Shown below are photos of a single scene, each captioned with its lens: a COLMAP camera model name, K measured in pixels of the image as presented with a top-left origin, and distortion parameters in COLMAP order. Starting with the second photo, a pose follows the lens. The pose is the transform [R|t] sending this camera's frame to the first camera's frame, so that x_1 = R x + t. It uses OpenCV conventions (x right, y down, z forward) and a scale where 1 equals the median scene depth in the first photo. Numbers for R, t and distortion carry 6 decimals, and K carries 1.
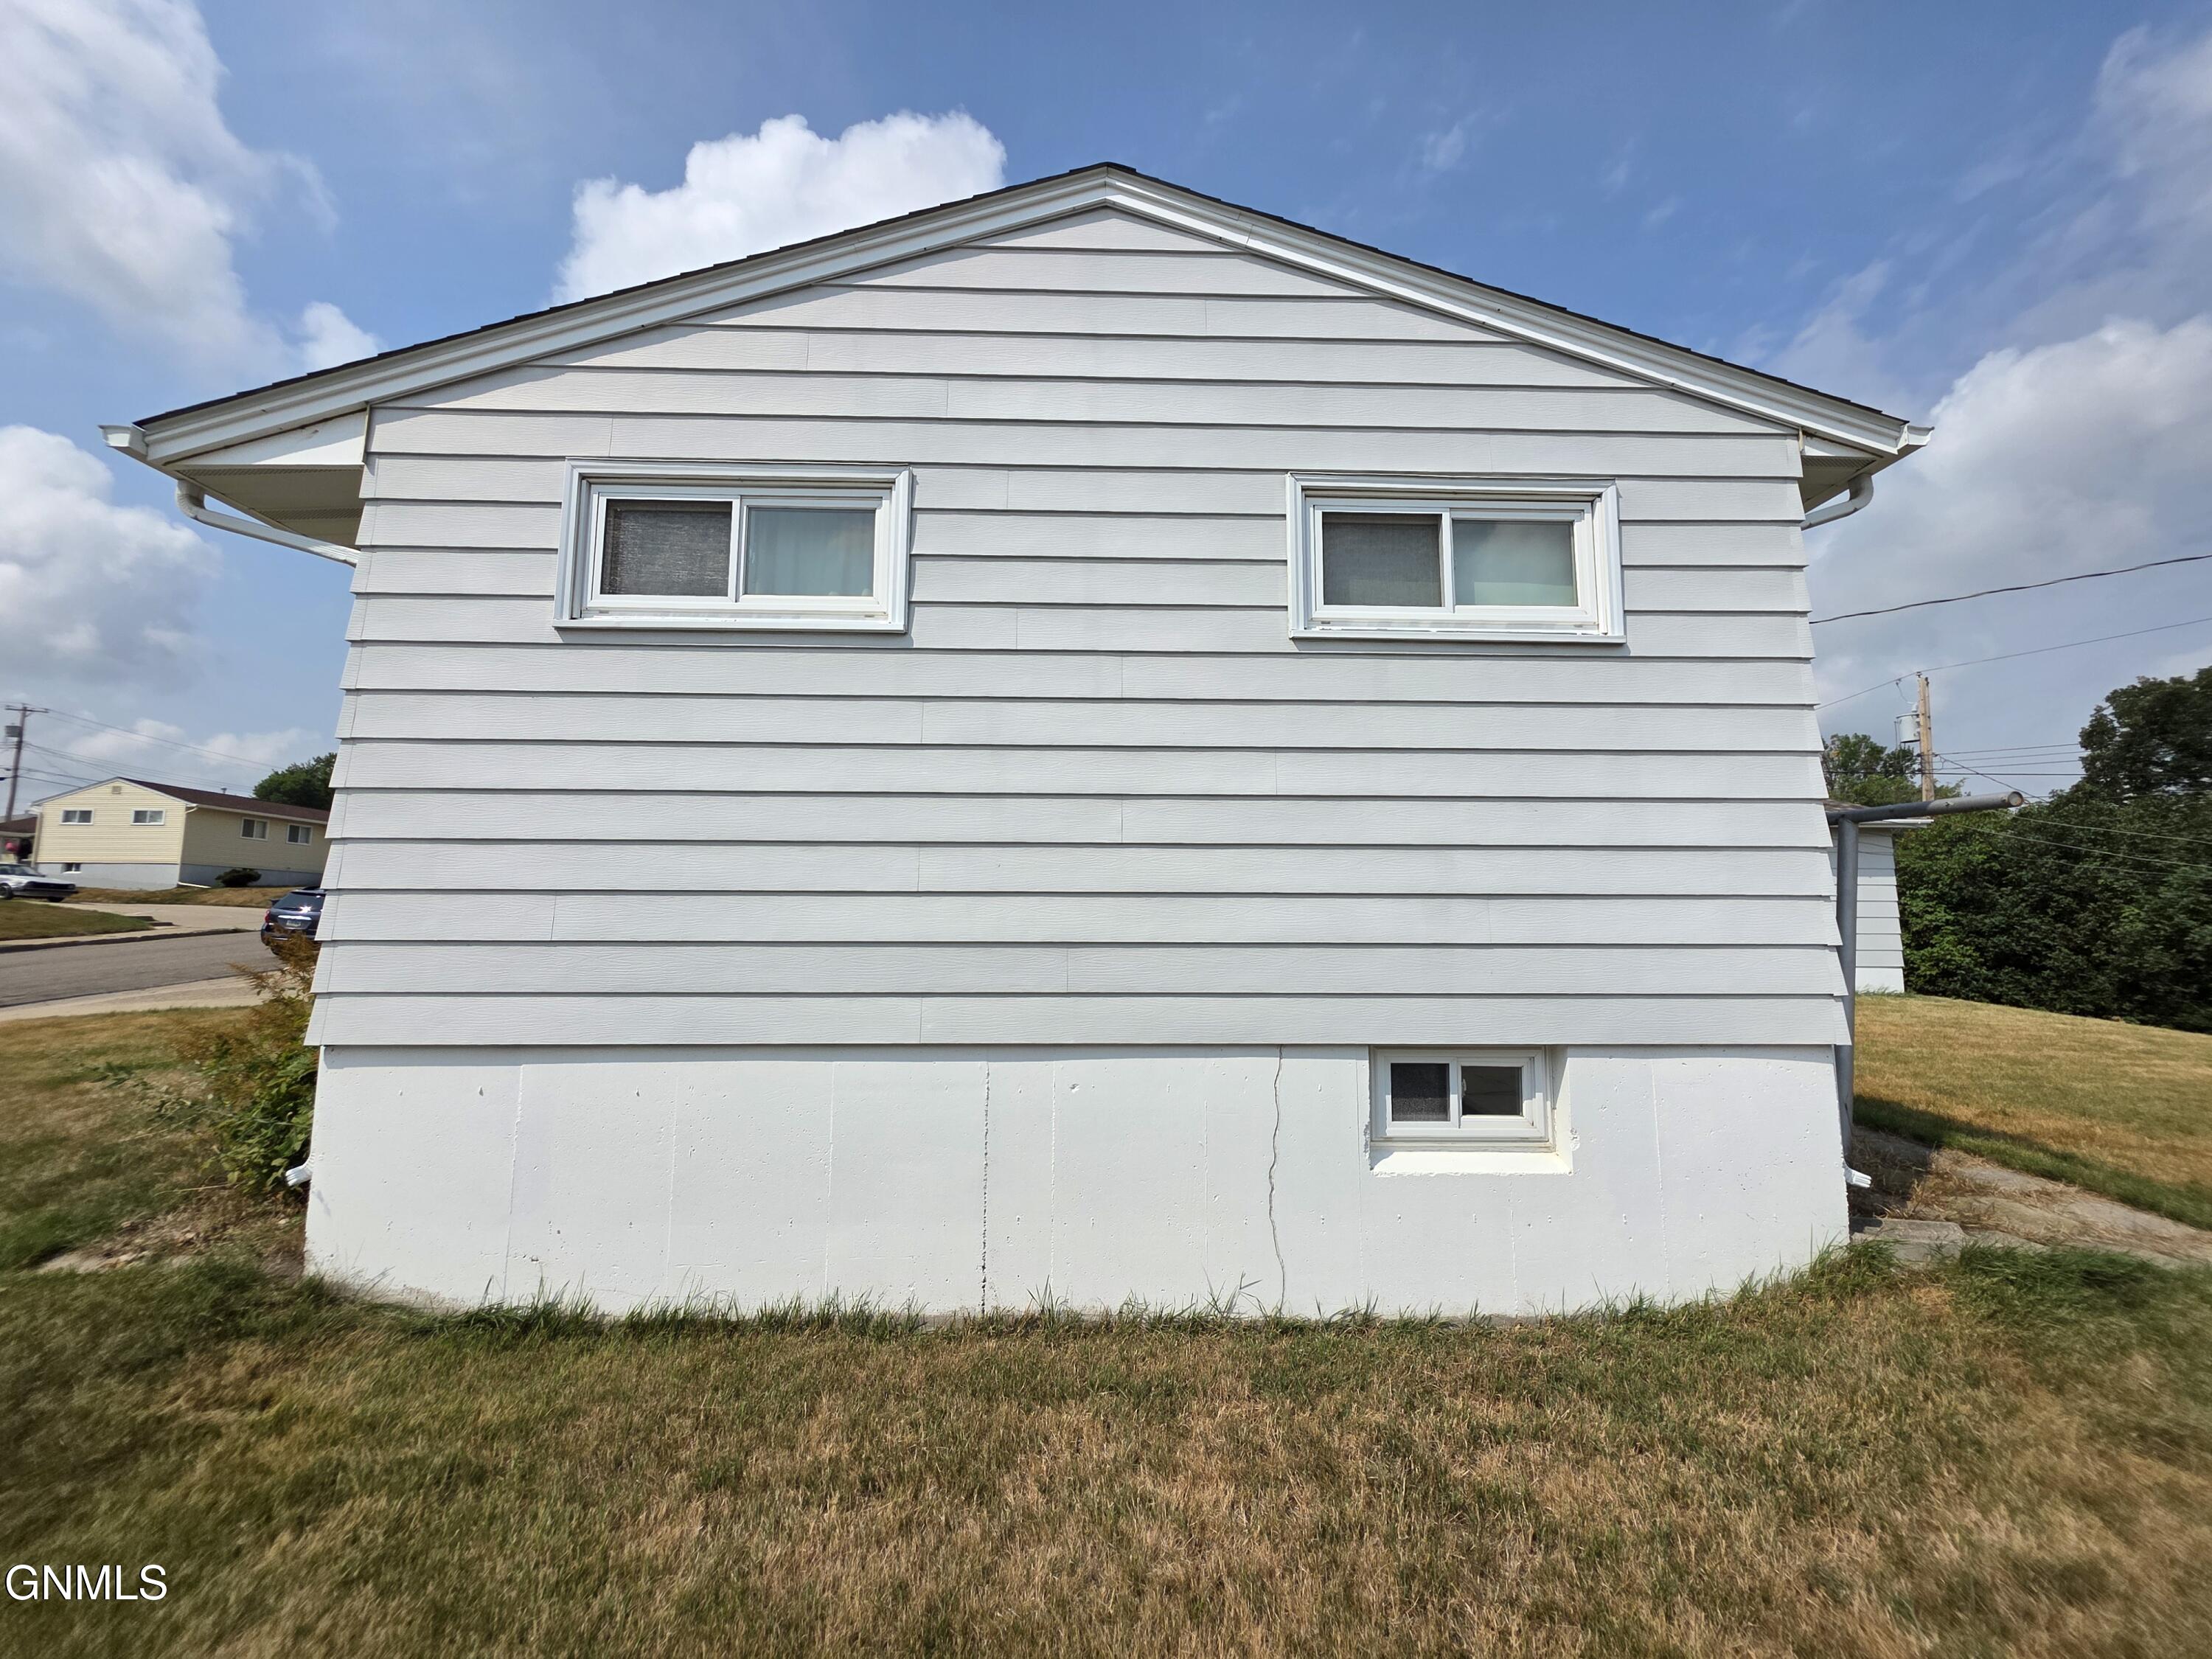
lens RADIAL K [[891.3, 0, 1113.0], [0, 891.3, 825.2], [0, 0, 1]] dist [-0.000290, 0.001889]
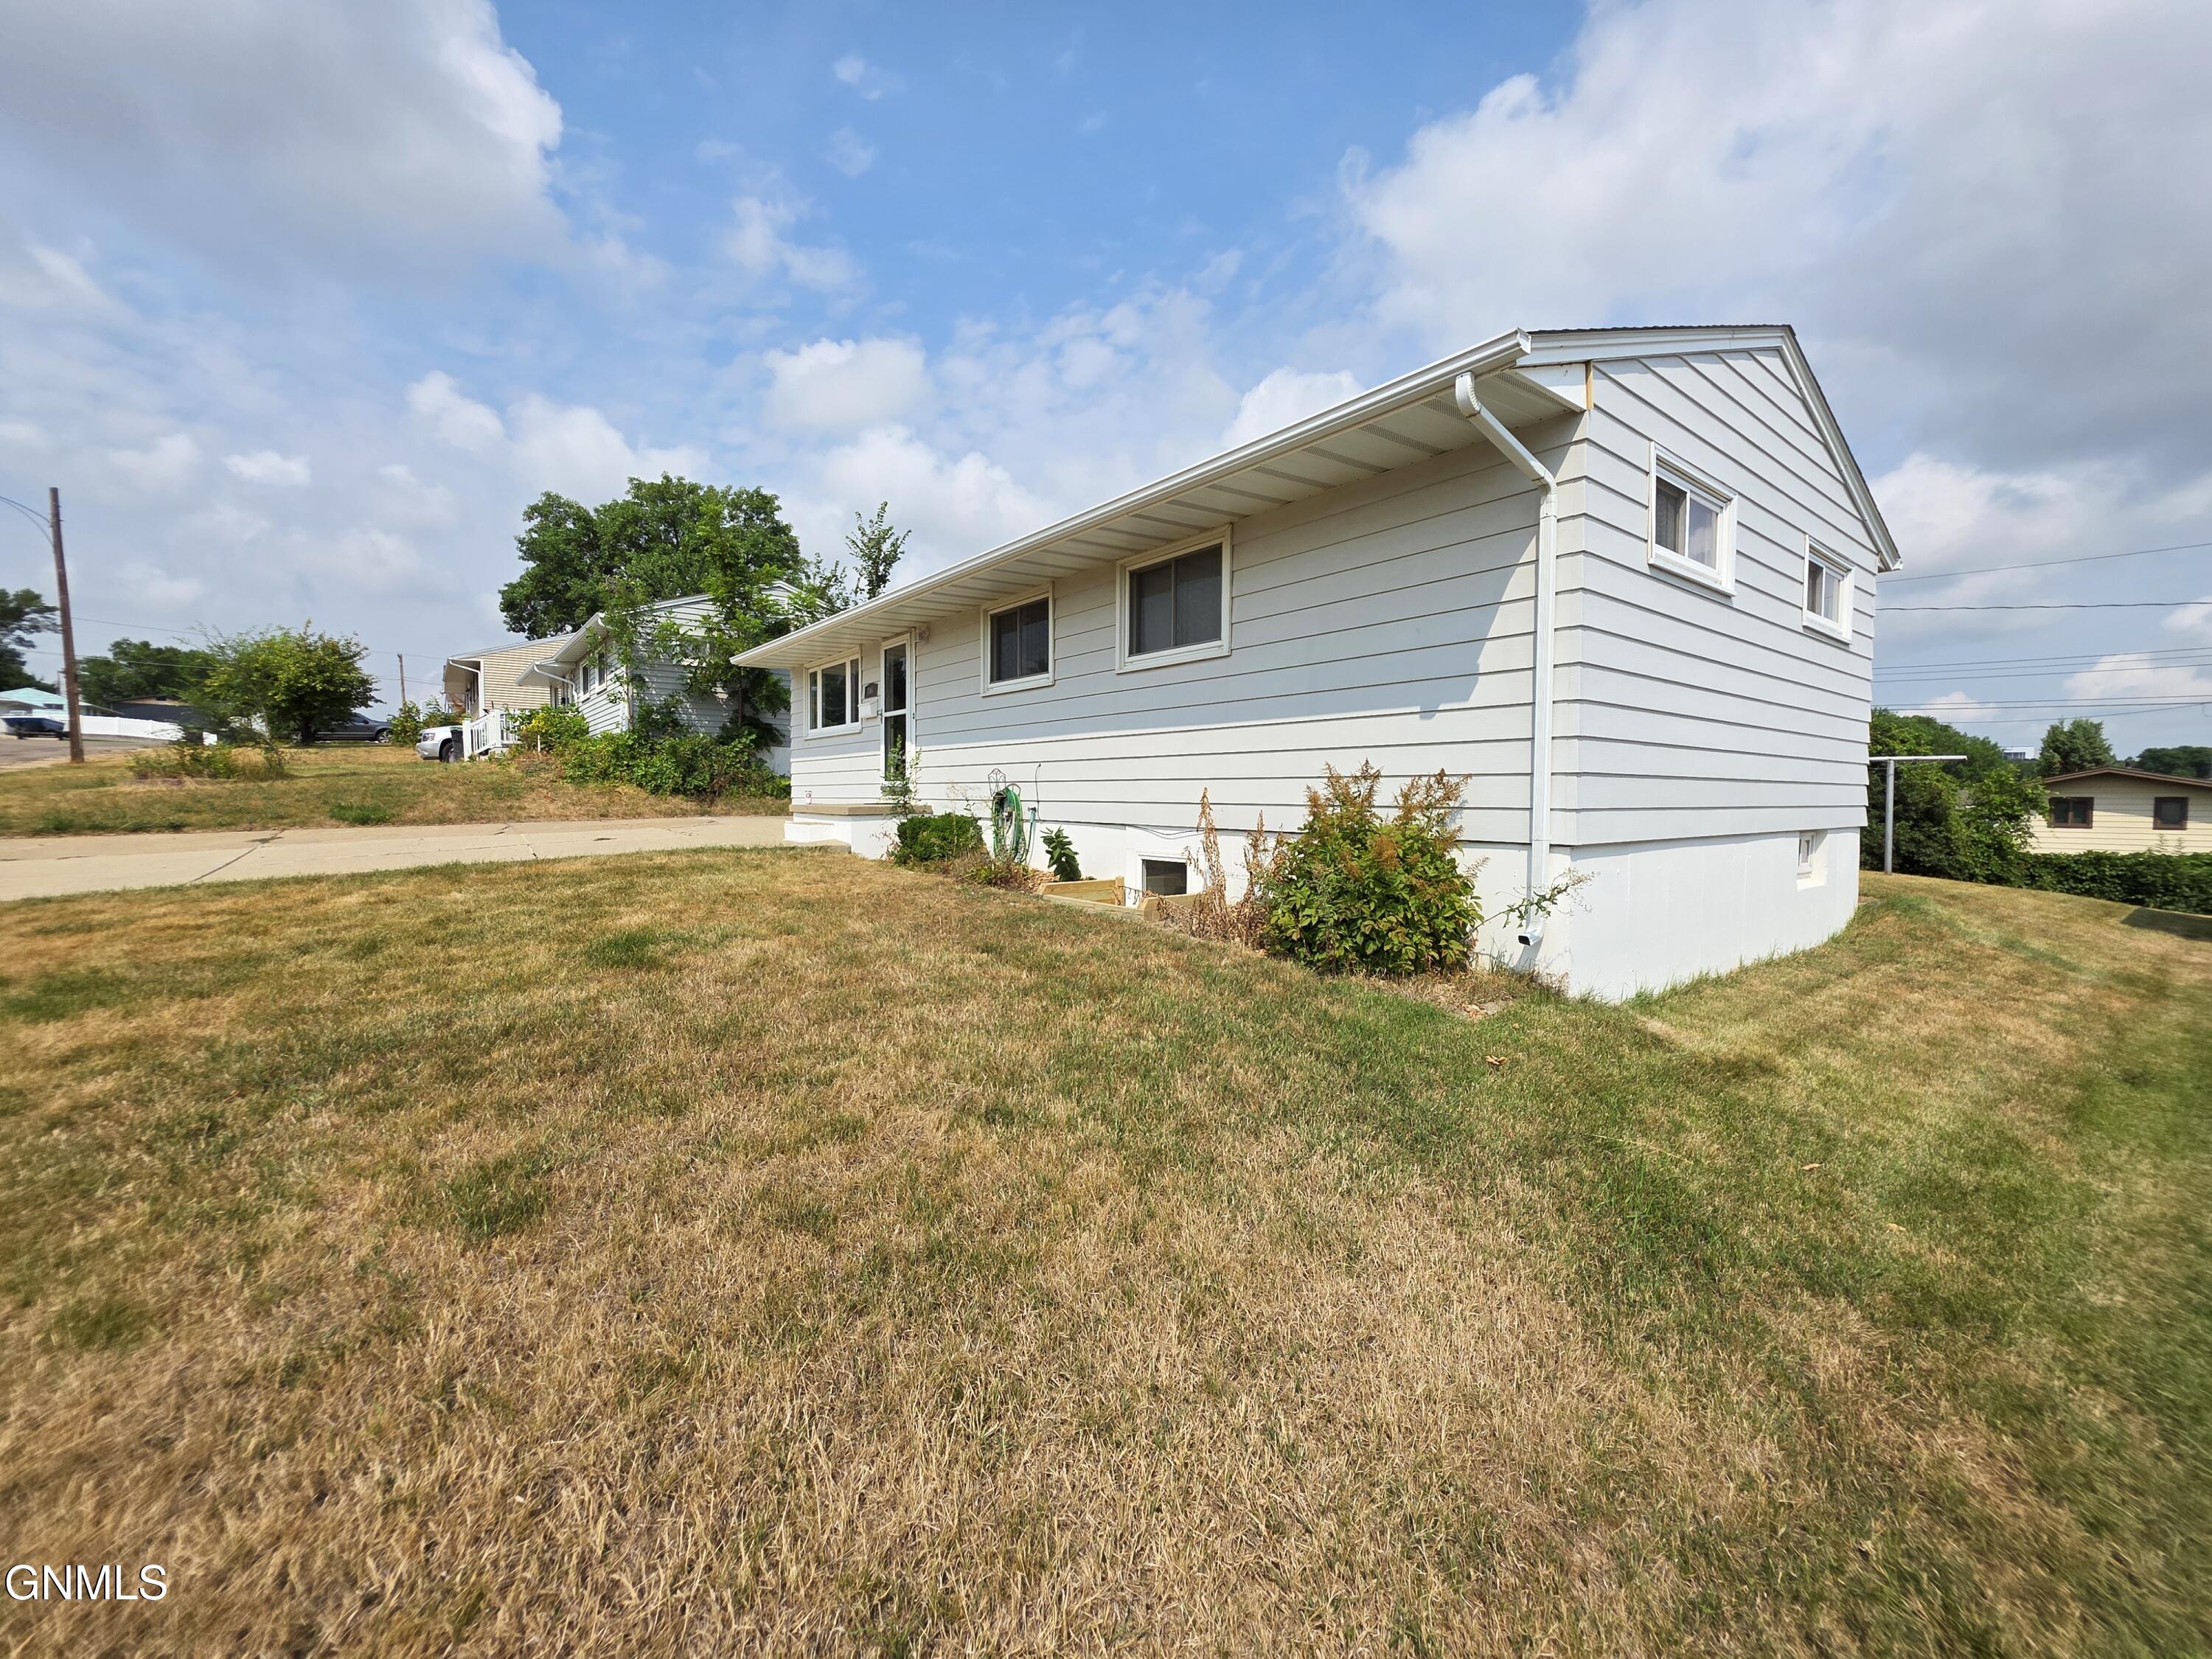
lens RADIAL K [[891.3, 0, 1113.5], [0, 891.3, 843.5], [0, 0, 1]] dist [-0.000290, 0.001889]
pose [[0.810825, -0.030063, 0.584516, -1.284974], [-0.069295, 0.986725, 0.146874, 0.078192], [-0.581172, -0.159593, 0.797978, 0.277627]]
